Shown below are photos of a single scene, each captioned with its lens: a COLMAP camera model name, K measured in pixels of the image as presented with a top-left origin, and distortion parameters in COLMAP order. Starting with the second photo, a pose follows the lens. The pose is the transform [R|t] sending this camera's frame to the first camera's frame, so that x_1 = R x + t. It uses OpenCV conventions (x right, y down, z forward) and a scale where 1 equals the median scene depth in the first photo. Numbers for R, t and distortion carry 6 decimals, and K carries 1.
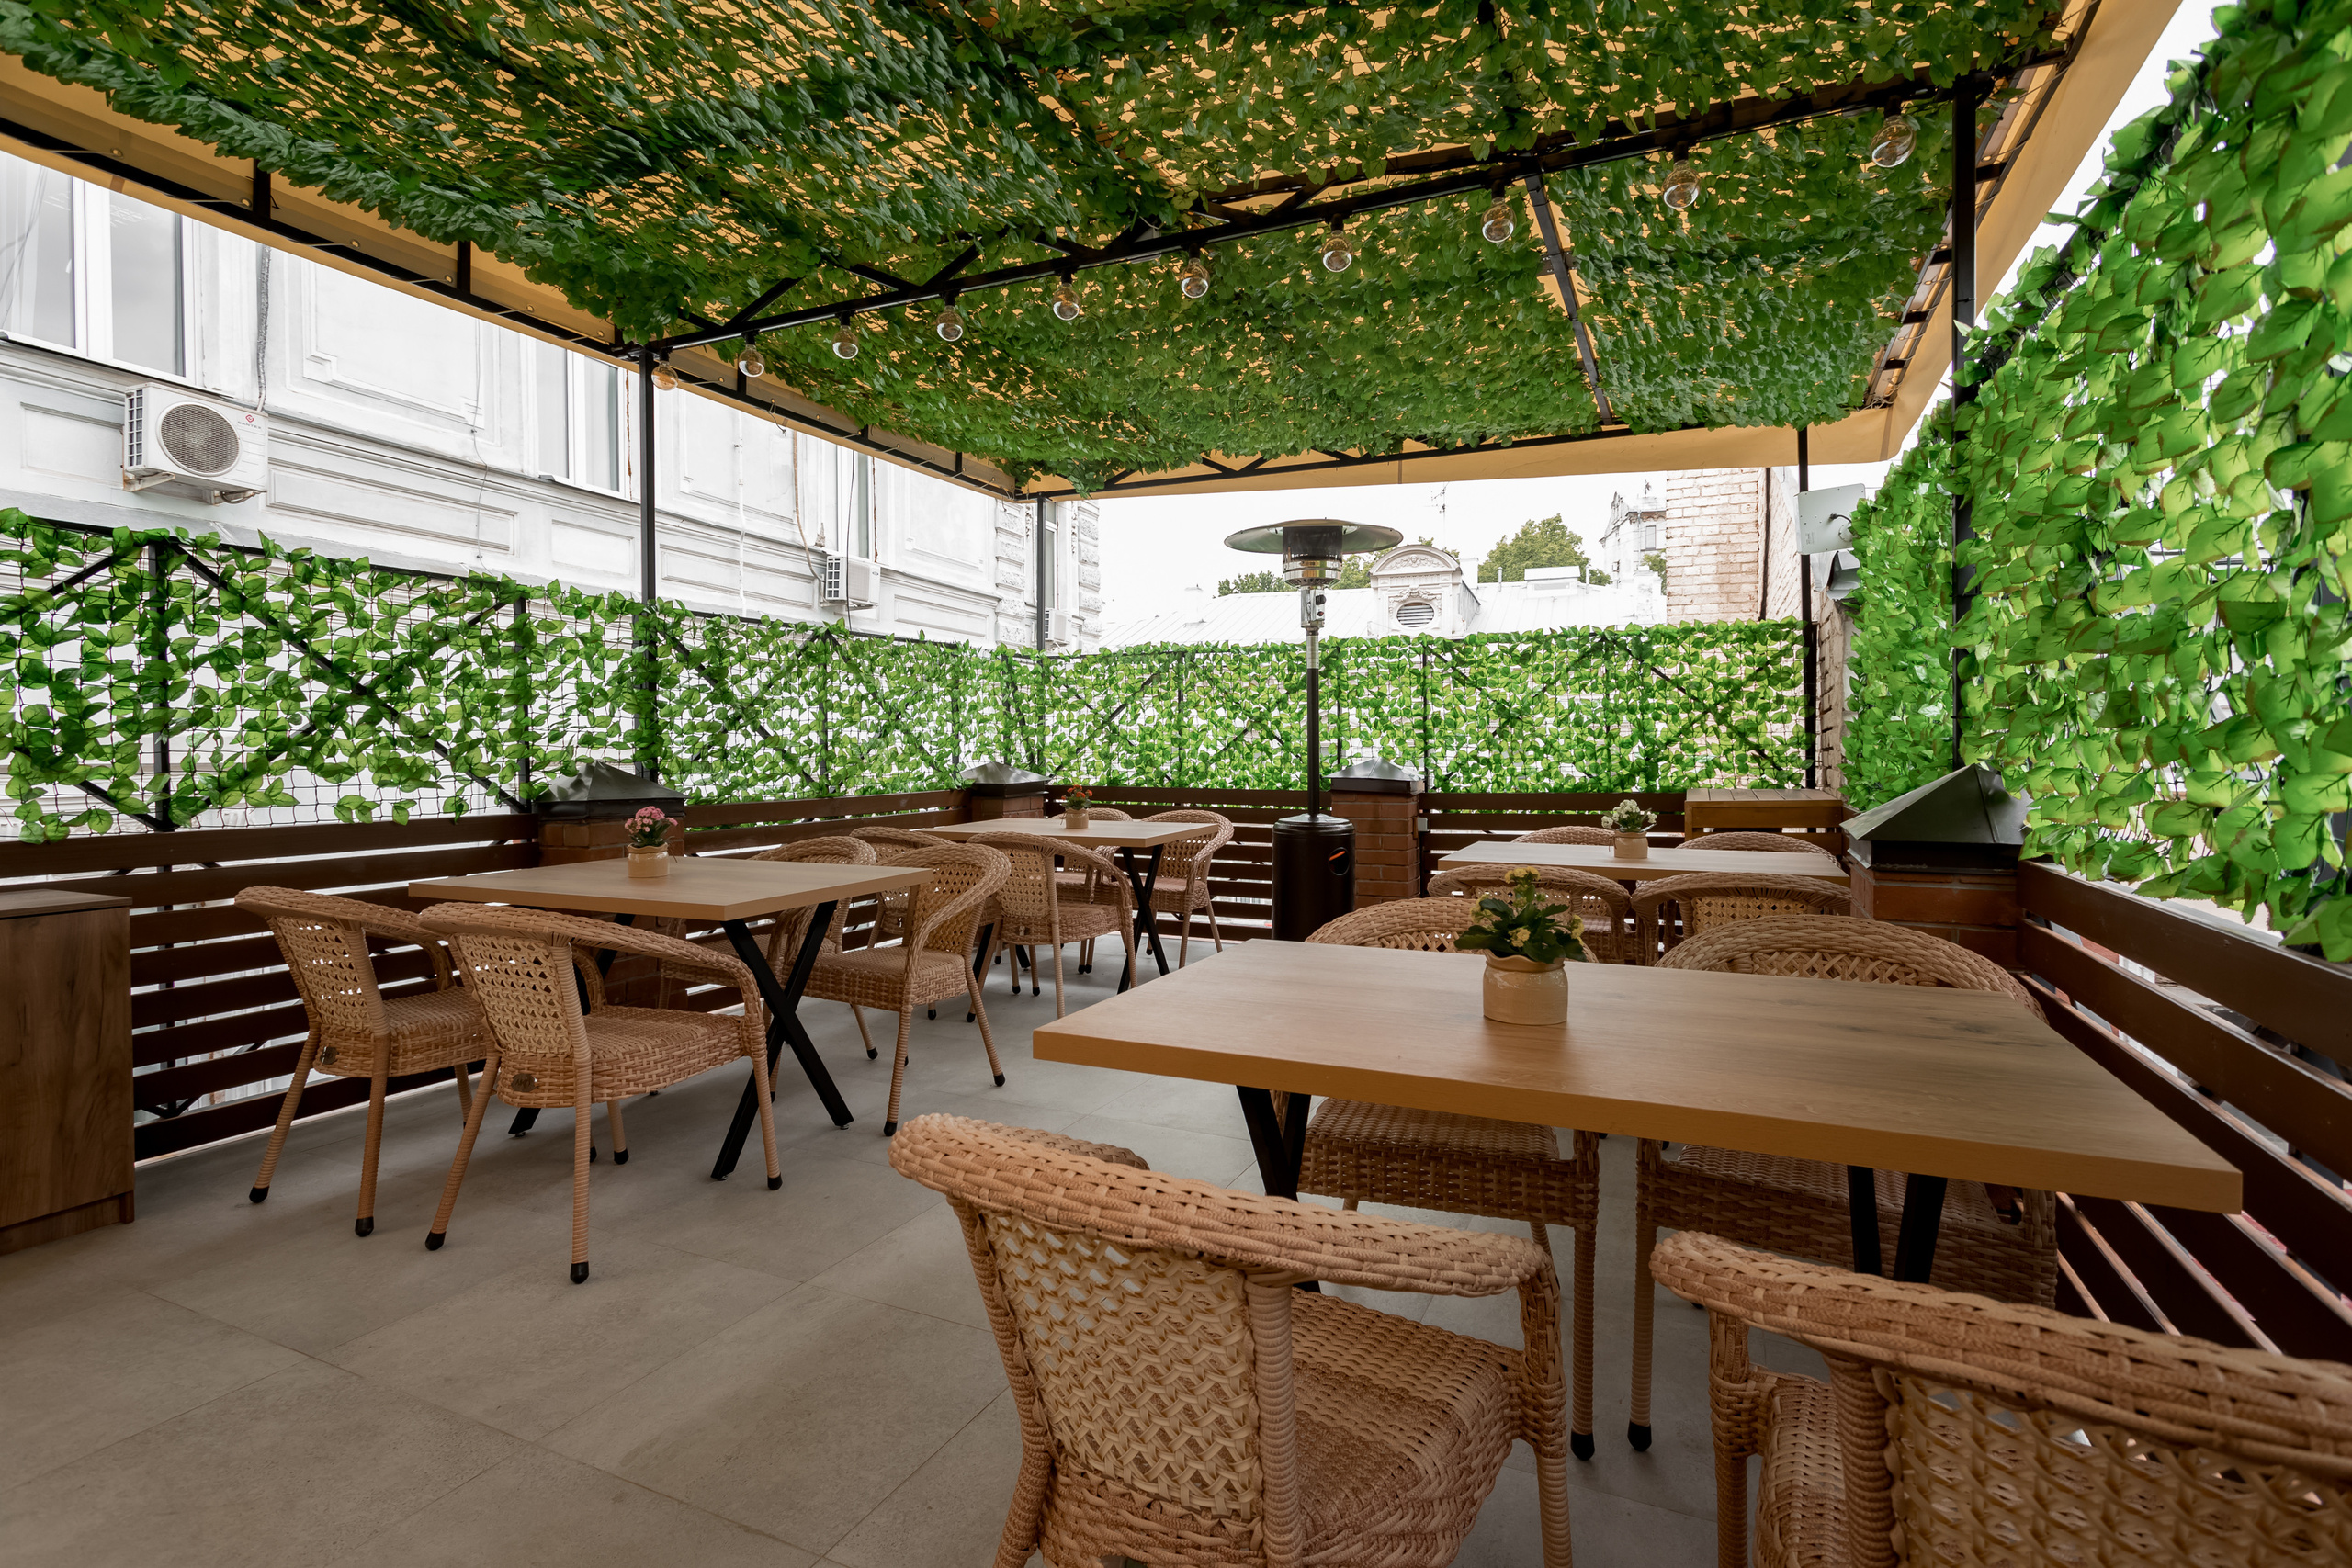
lens RADIAL K [[1109.3, 0, 1176.3], [0, 1109.3, 768.5], [0, 0, 1]] dist [0.003492, 0.000225]
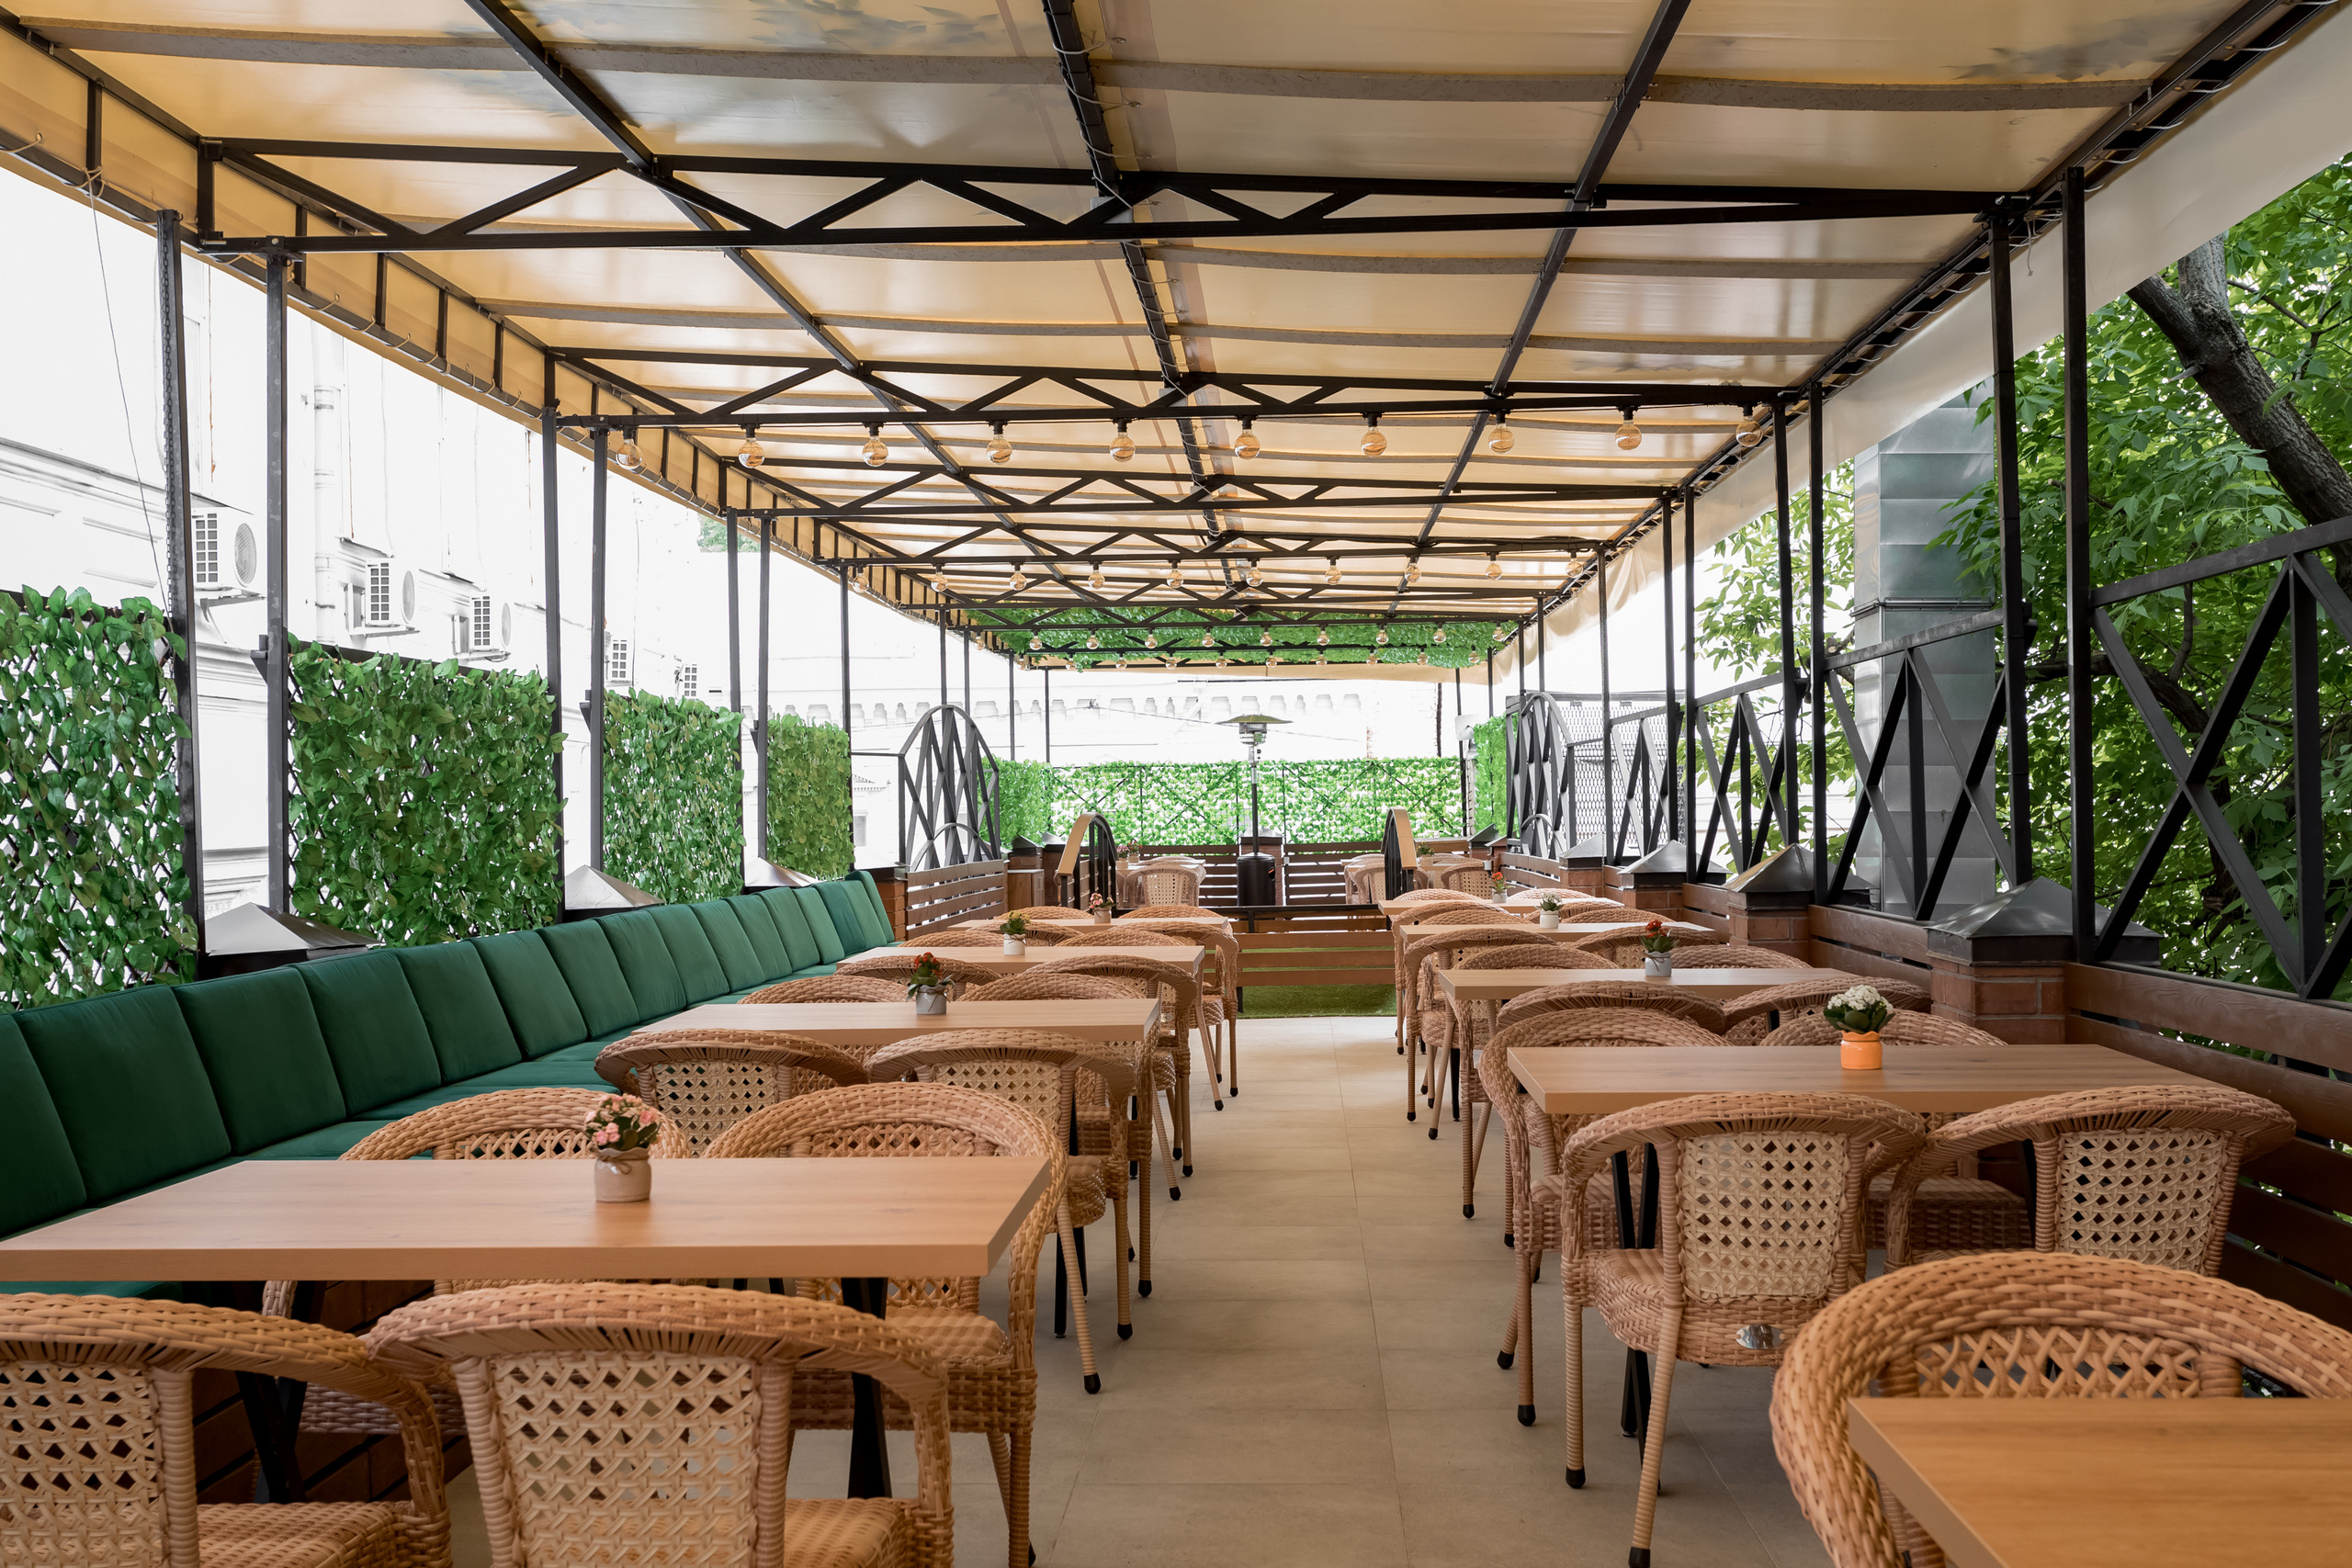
lens RADIAL K [[4318.6, 0, 1178.8], [0, 4318.6, 786.0], [0, 0, 1]] dist [0.727895, 0.000000]
pose [[0.890840, -0.007024, 0.454264, -3.373142], [0.024181, 0.999196, -0.031971, 0.158735], [-0.453674, 0.039465, 0.890293, -5.622922]]
